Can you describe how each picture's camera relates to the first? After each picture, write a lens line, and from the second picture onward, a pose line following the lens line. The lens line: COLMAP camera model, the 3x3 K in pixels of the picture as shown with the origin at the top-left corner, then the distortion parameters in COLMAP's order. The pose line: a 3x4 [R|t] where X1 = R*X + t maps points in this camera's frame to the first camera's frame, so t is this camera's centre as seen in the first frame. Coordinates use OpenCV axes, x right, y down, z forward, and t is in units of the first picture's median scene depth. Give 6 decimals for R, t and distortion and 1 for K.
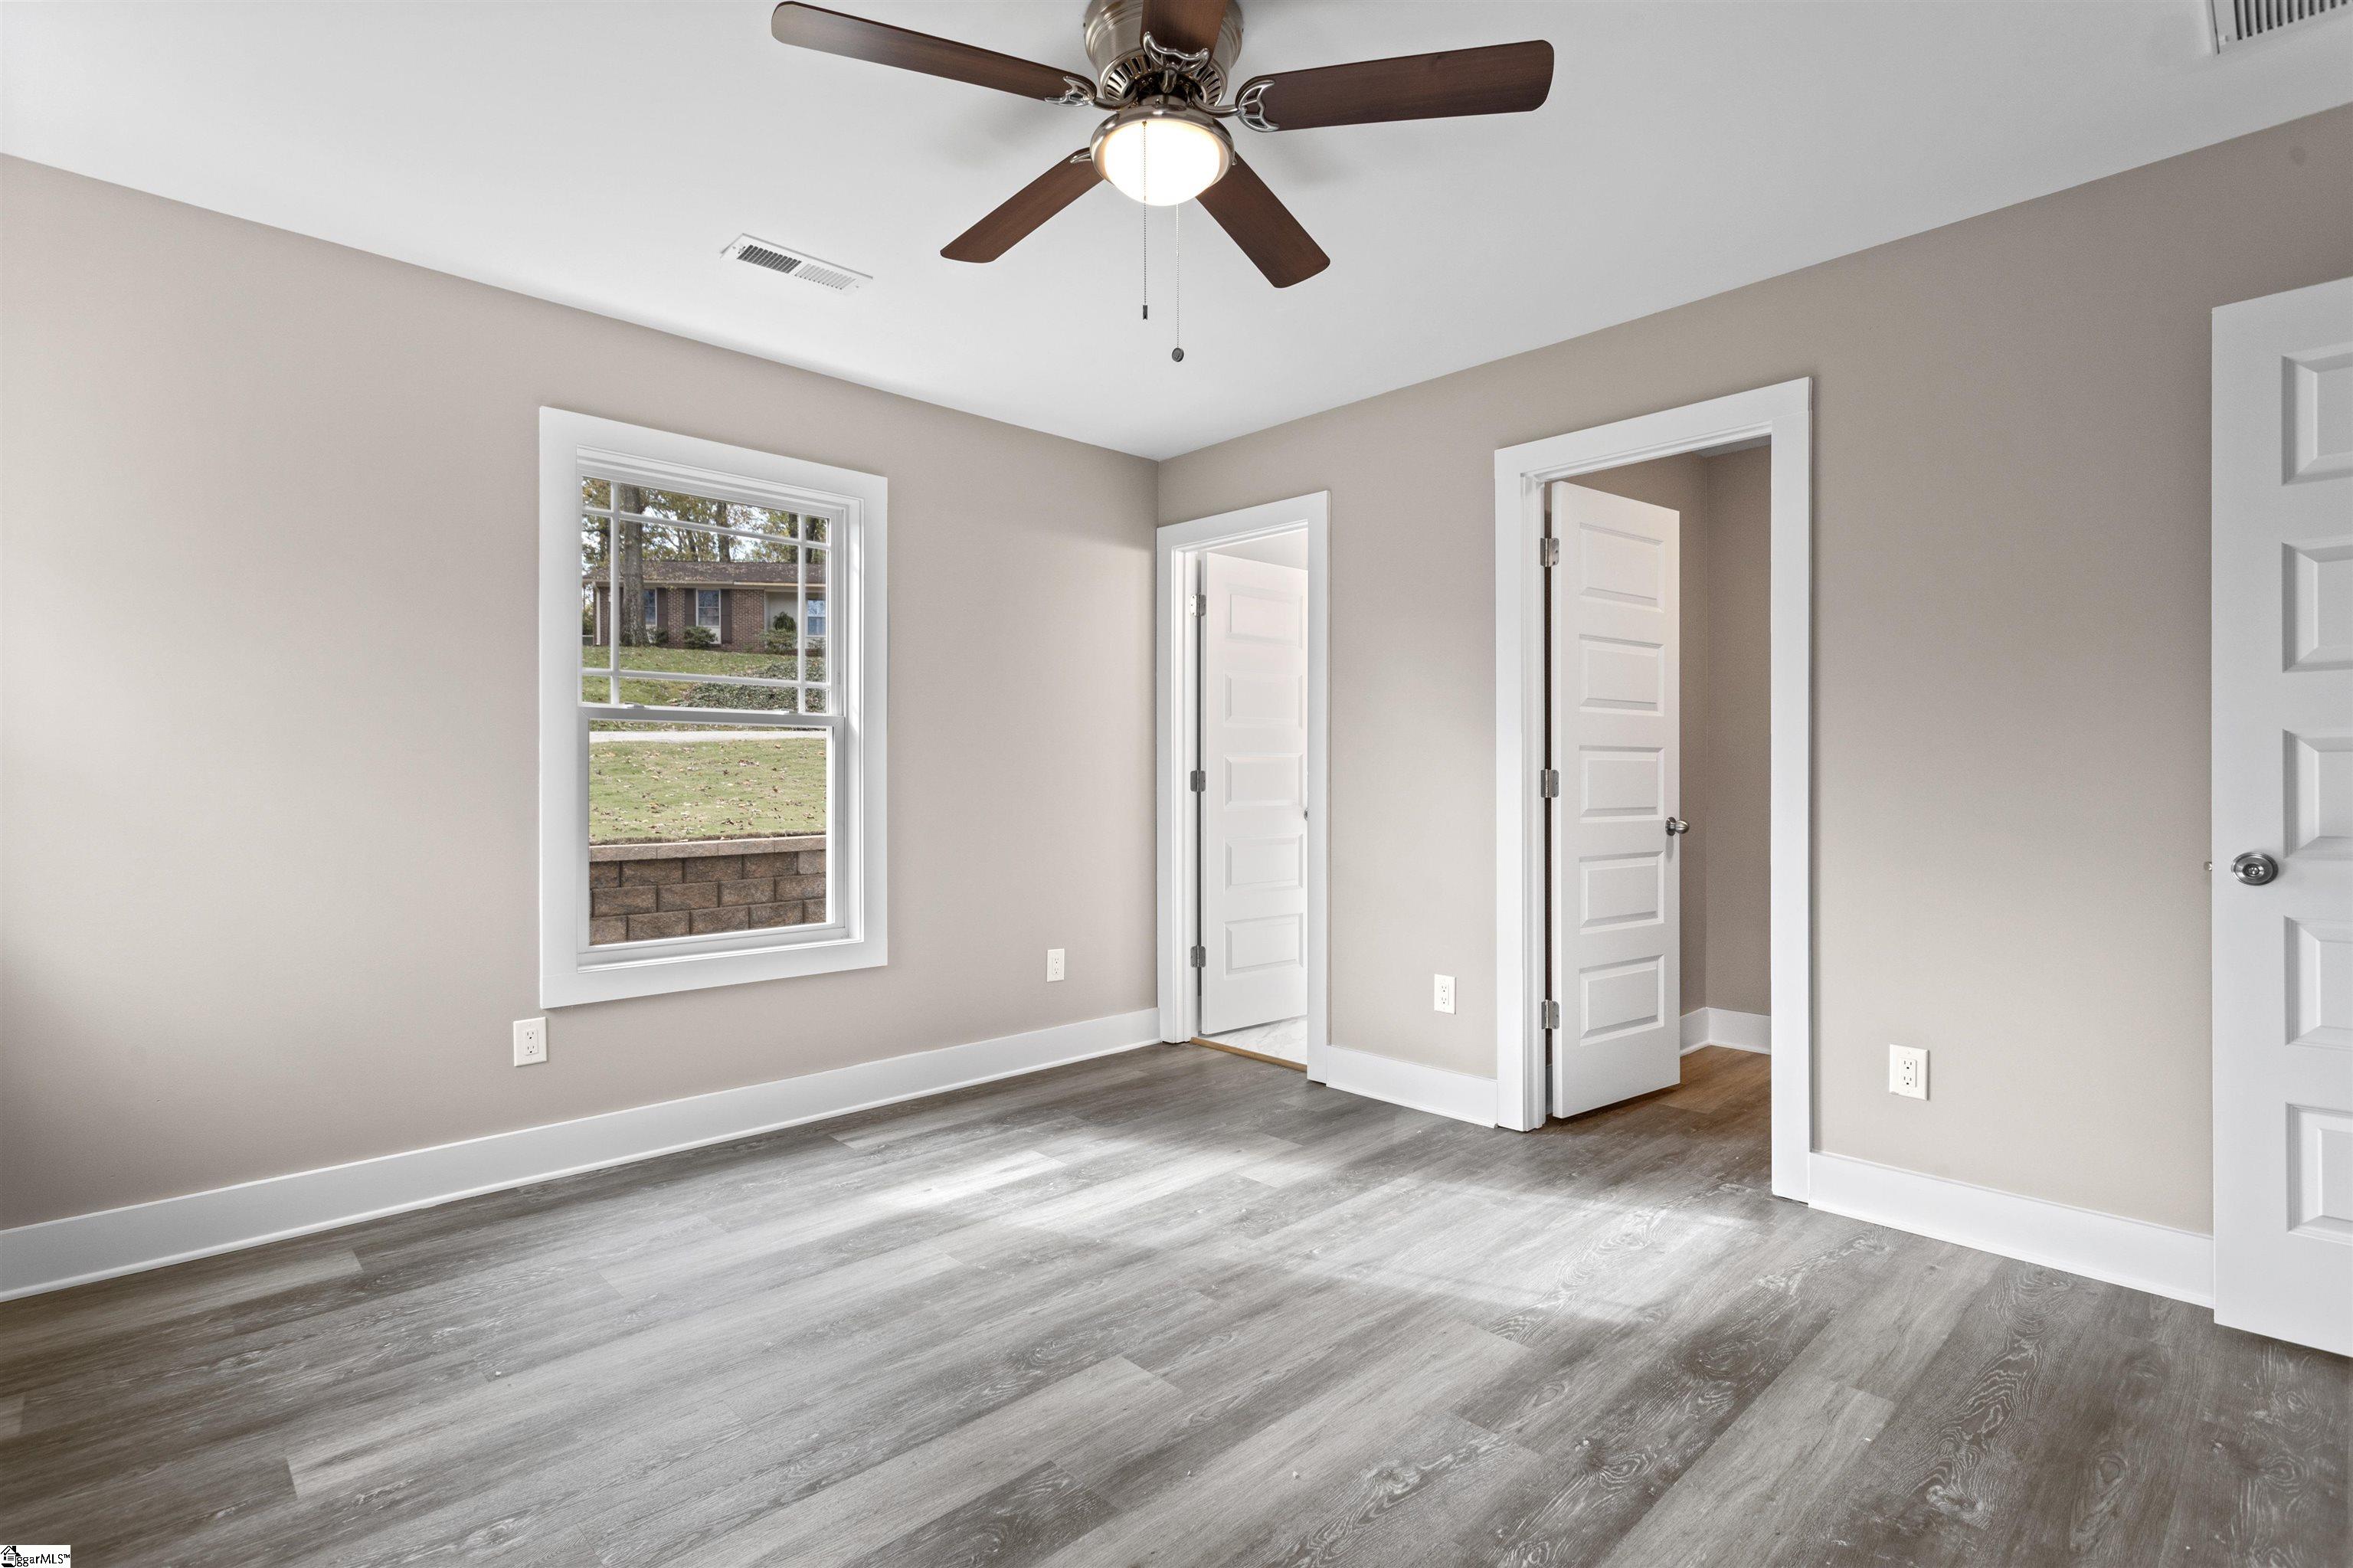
lens RADIAL K [[1114.1, 0, 1162.6], [0, 1114.1, 782.8], [0, 0, 1]] dist [0.002754, 0.000611]
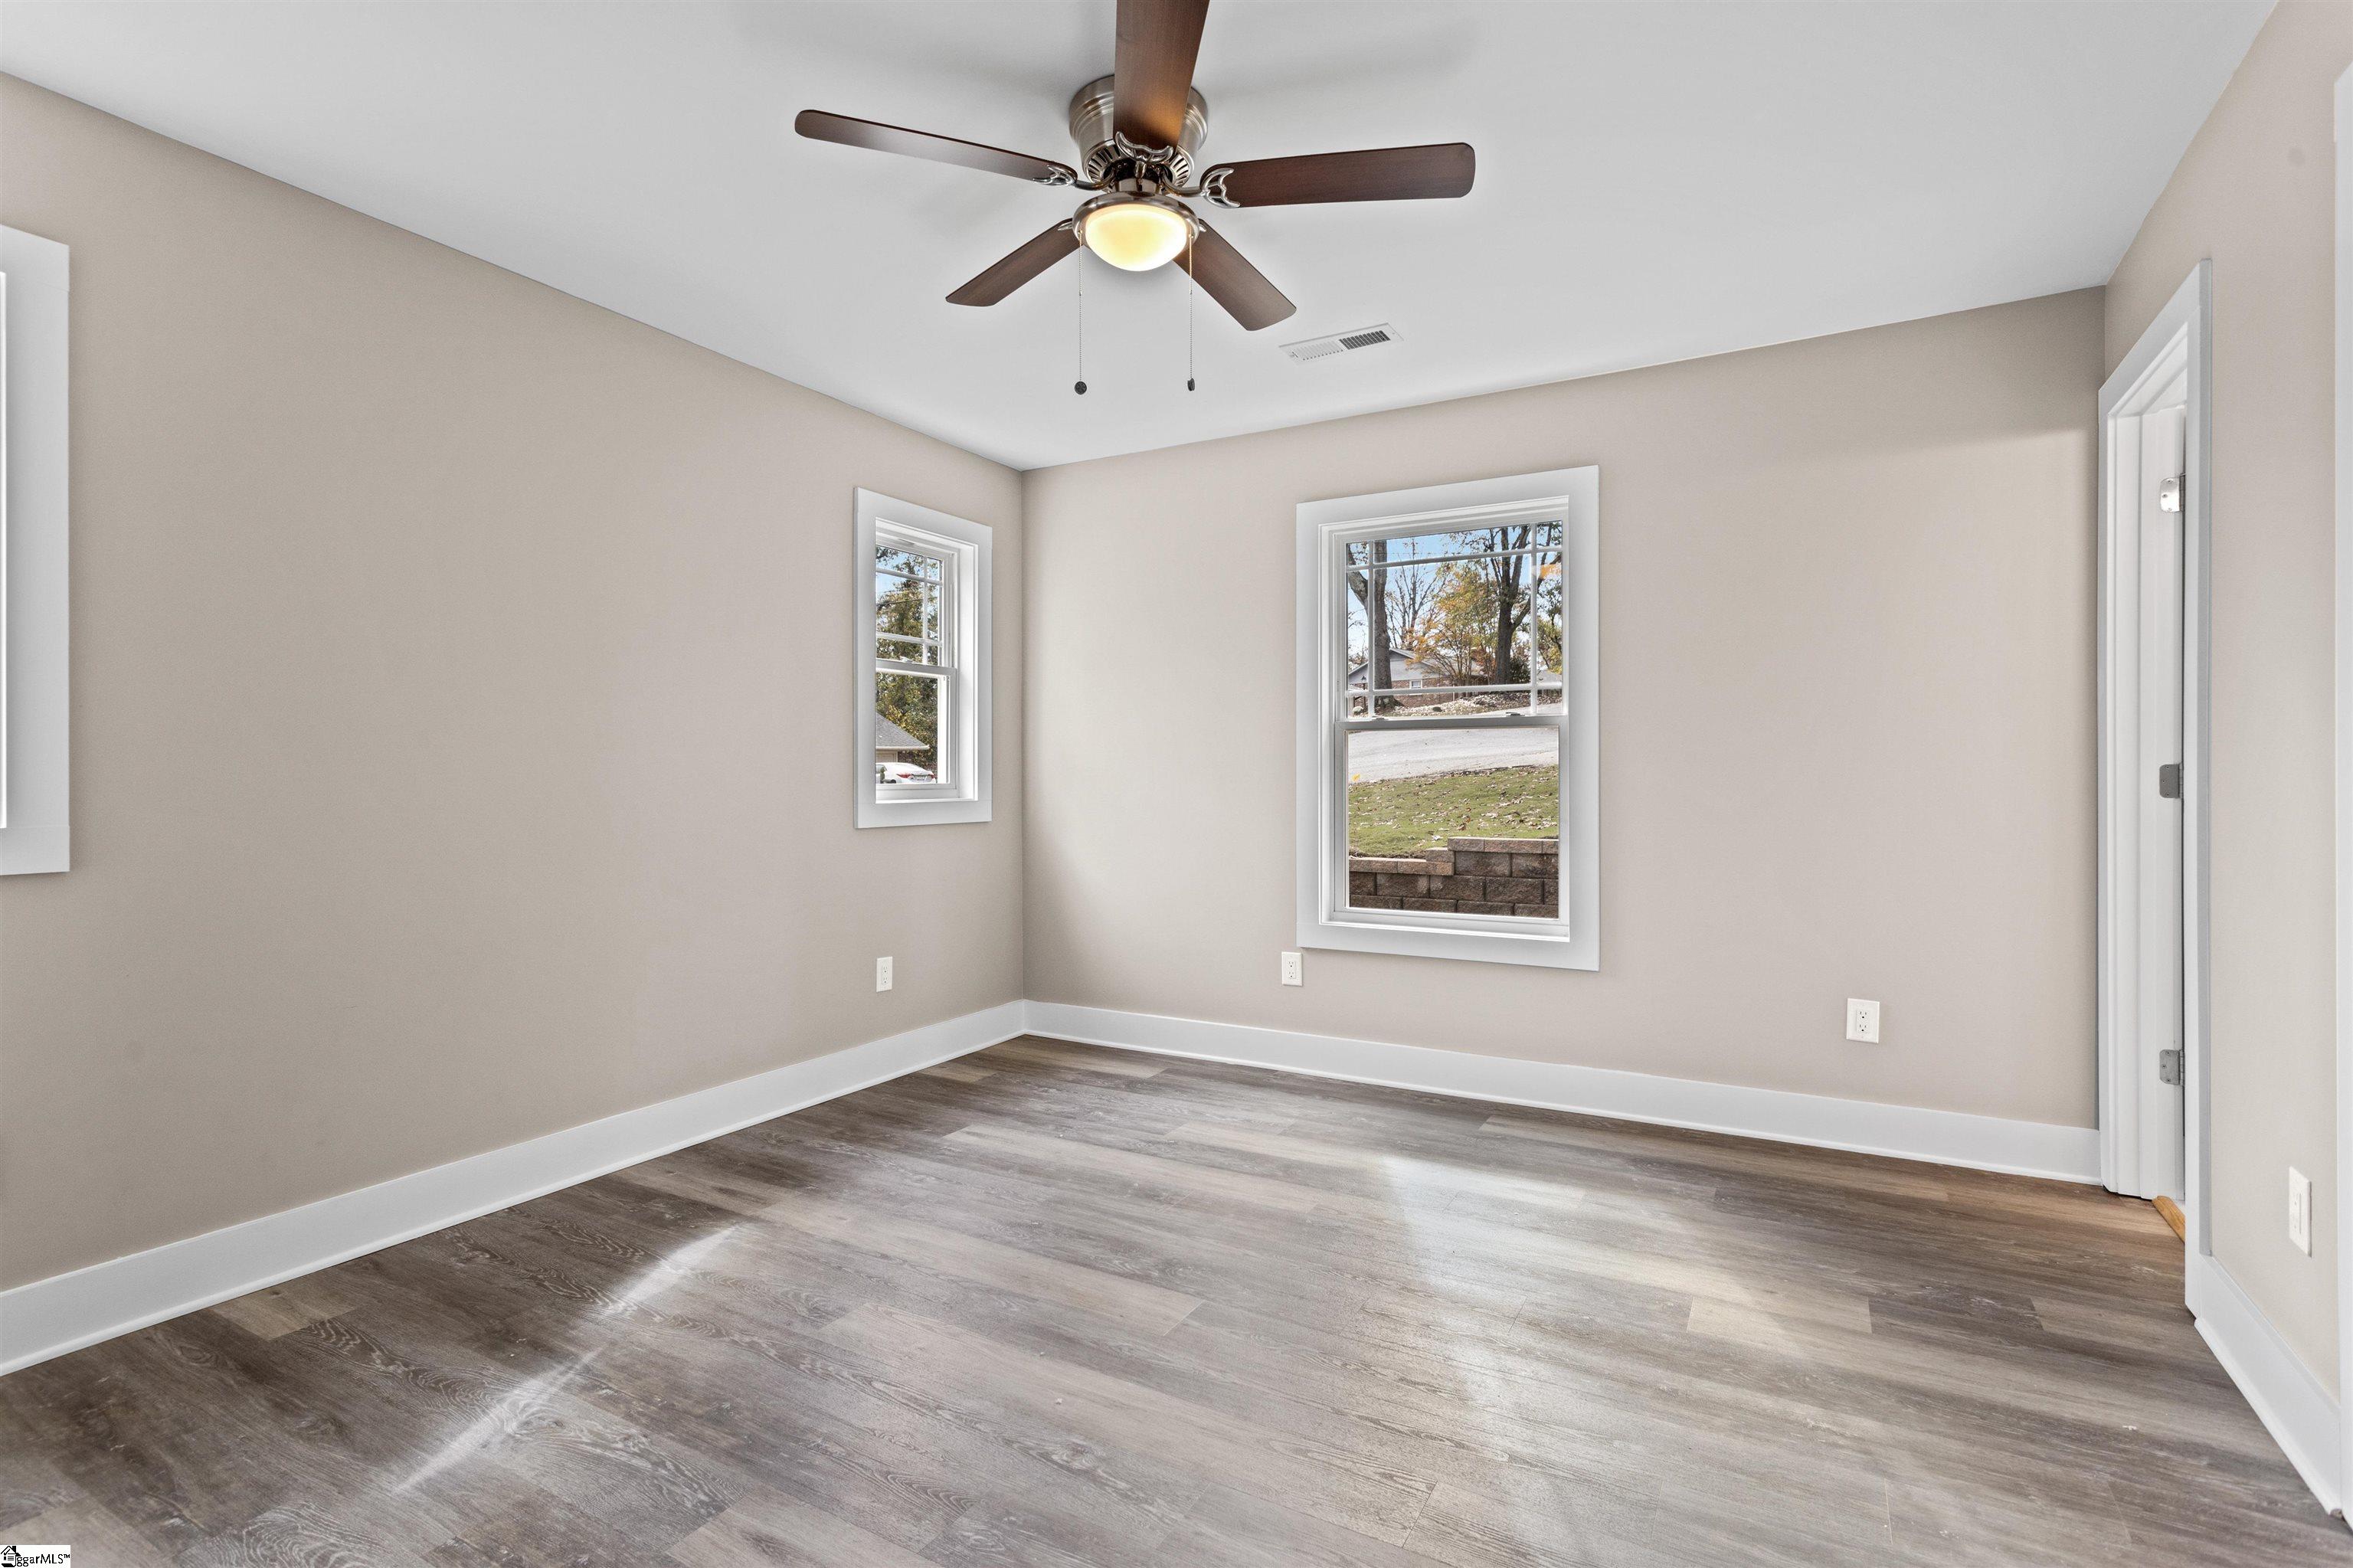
lens RADIAL K [[1114.1, 0, 1162.6], [0, 1114.1, 782.8], [0, 0, 1]] dist [0.002754, 0.000611]
pose [[0.287766, 0.003989, -0.957692, 0.759652], [0.001580, 0.999988, 0.004640, -0.006687], [0.957699, -0.002848, 0.287756, 0.480738]]
